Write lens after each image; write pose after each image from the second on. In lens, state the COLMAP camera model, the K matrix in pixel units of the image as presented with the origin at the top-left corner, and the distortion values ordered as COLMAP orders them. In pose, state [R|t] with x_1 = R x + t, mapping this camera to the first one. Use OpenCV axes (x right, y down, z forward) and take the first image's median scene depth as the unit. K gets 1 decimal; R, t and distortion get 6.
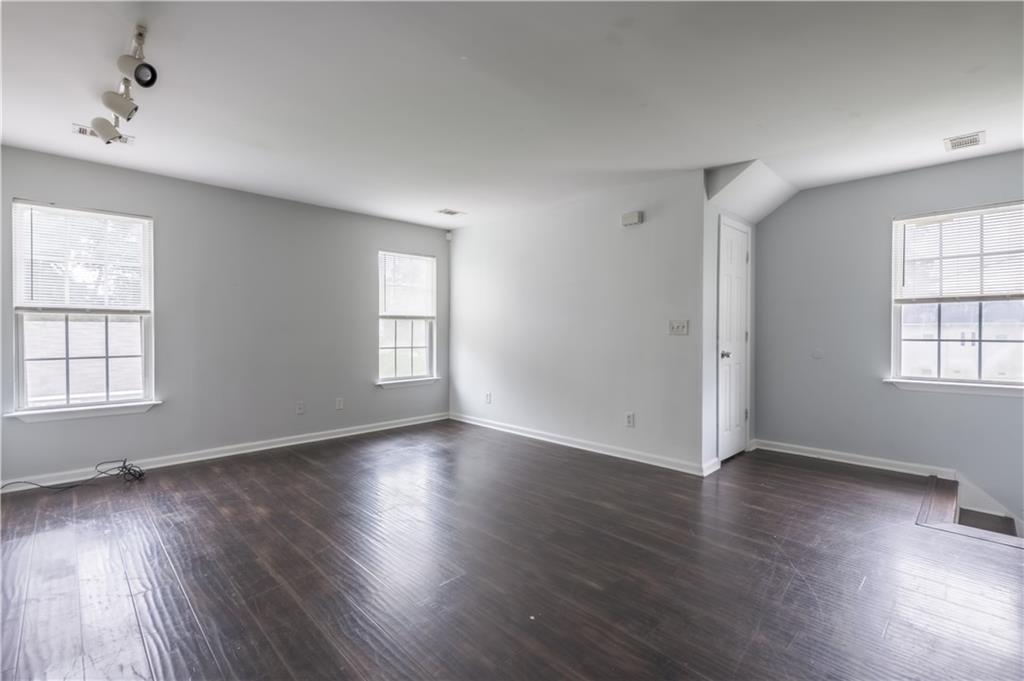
lens RADIAL K [[455.9, 0, 512.0], [0, 455.9, 340.5], [0, 0, 1]] dist [-0.000001, 0.000082]
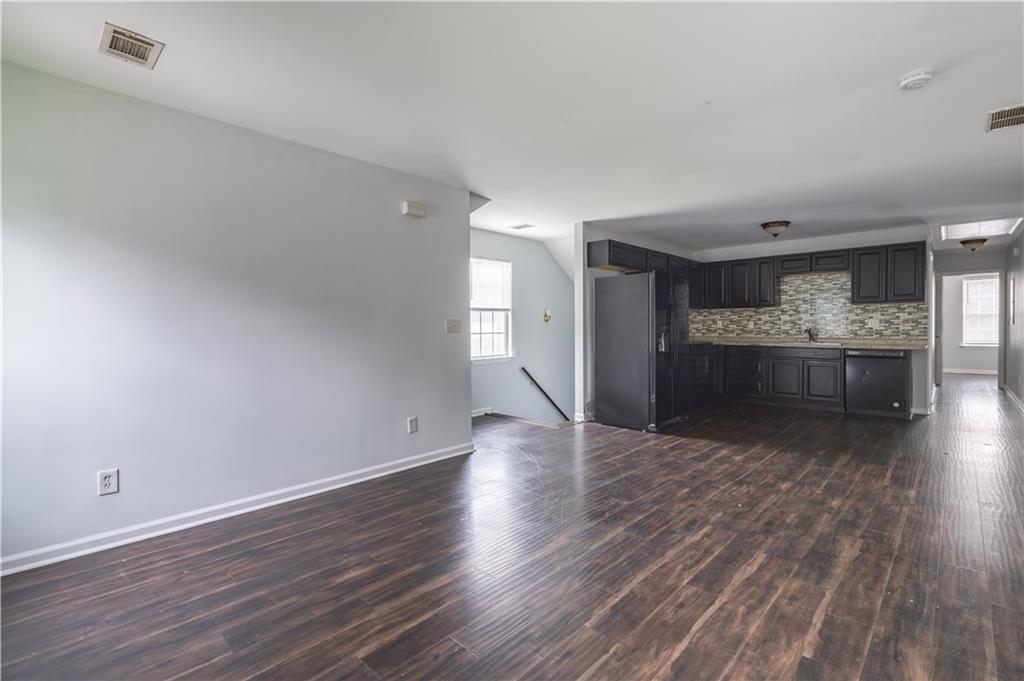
lens RADIAL K [[475.4, 0, 514.4], [0, 475.4, 329.1], [0, 0, 1]] dist [-0.001951, -0.000182]
pose [[-0.039387, -0.008154, 0.999191, -0.878717], [0.030942, 0.999477, 0.009376, -0.028269], [-0.998745, 0.031286, -0.039114, 1.016144]]
